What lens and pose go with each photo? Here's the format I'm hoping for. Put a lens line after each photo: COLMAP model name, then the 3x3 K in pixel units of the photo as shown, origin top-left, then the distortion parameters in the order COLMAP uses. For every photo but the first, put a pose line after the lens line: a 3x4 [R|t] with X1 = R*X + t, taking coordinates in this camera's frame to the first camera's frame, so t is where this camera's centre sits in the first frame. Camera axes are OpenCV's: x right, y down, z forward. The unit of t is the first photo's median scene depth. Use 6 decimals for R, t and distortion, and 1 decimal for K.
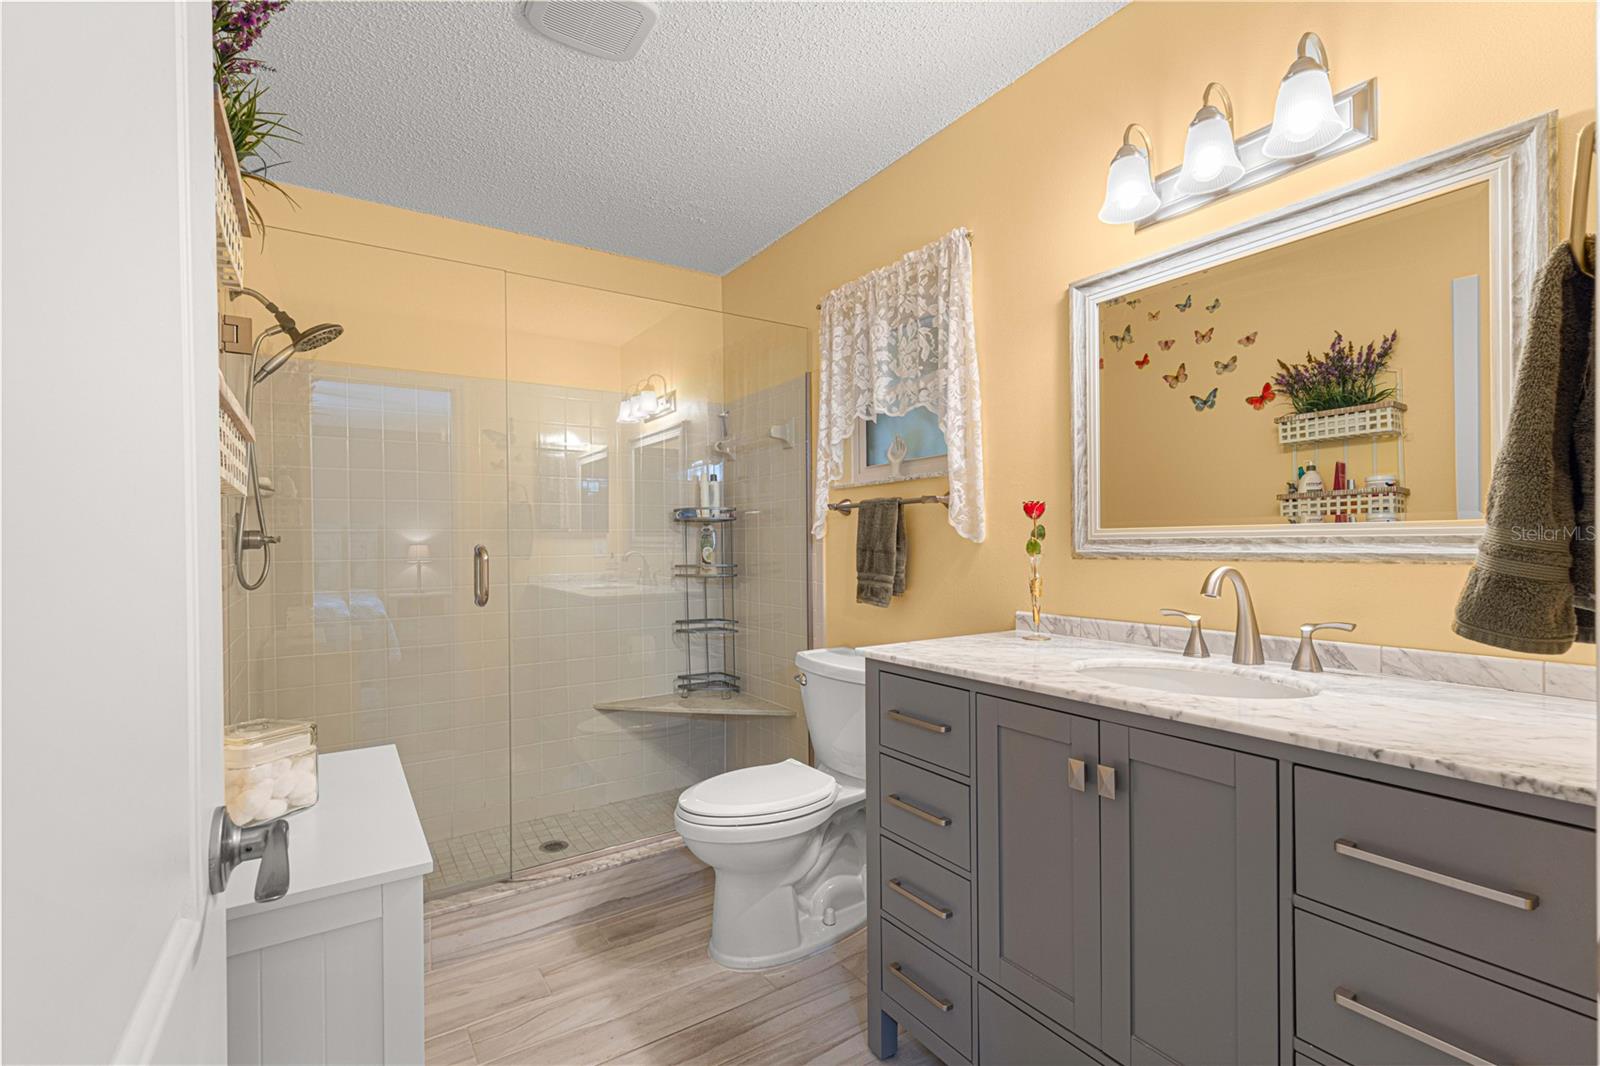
lens RADIAL K [[720.1, 0, 798.8], [0, 720.1, 536.2], [0, 0, 1]] dist [0.009450, -0.002330]
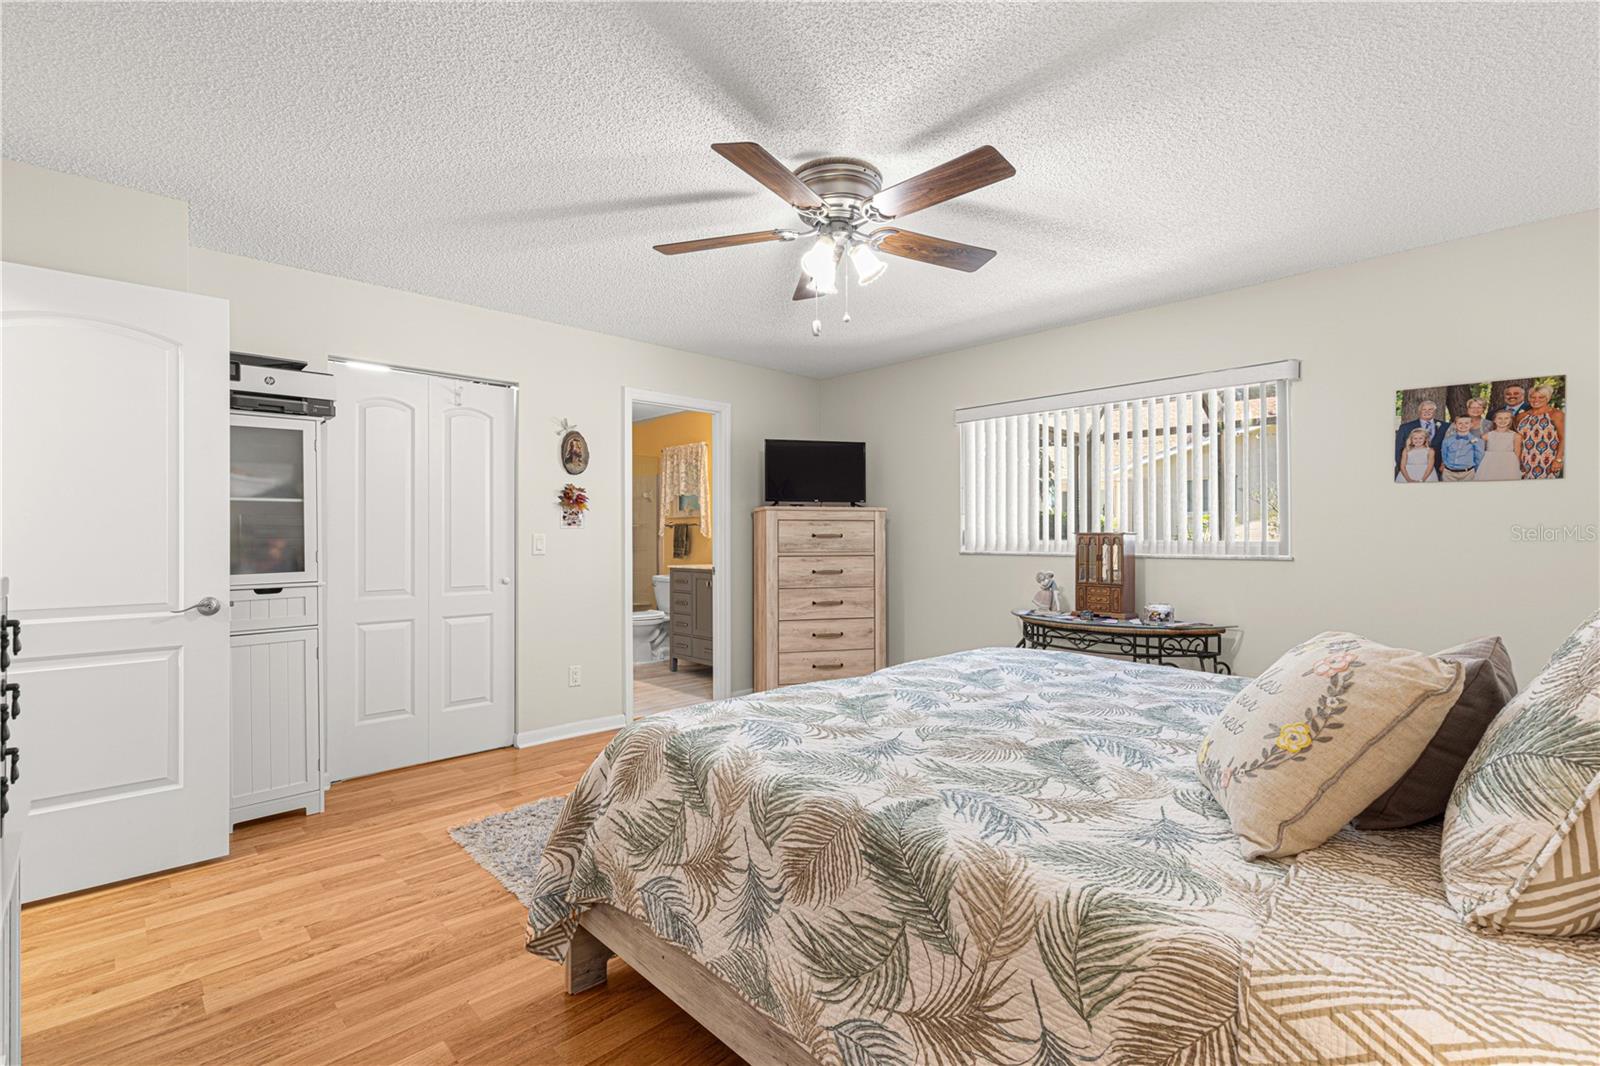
lens RADIAL K [[720.1, 0, 816.8], [0, 720.1, 533.4], [0, 0, 1]] dist [0.009450, -0.002330]
pose [[0.978730, 0.006424, 0.205051, 0.049125], [-0.005136, 0.999964, -0.006812, 0.007335], [-0.205087, 0.005614, 0.978728, -2.004039]]
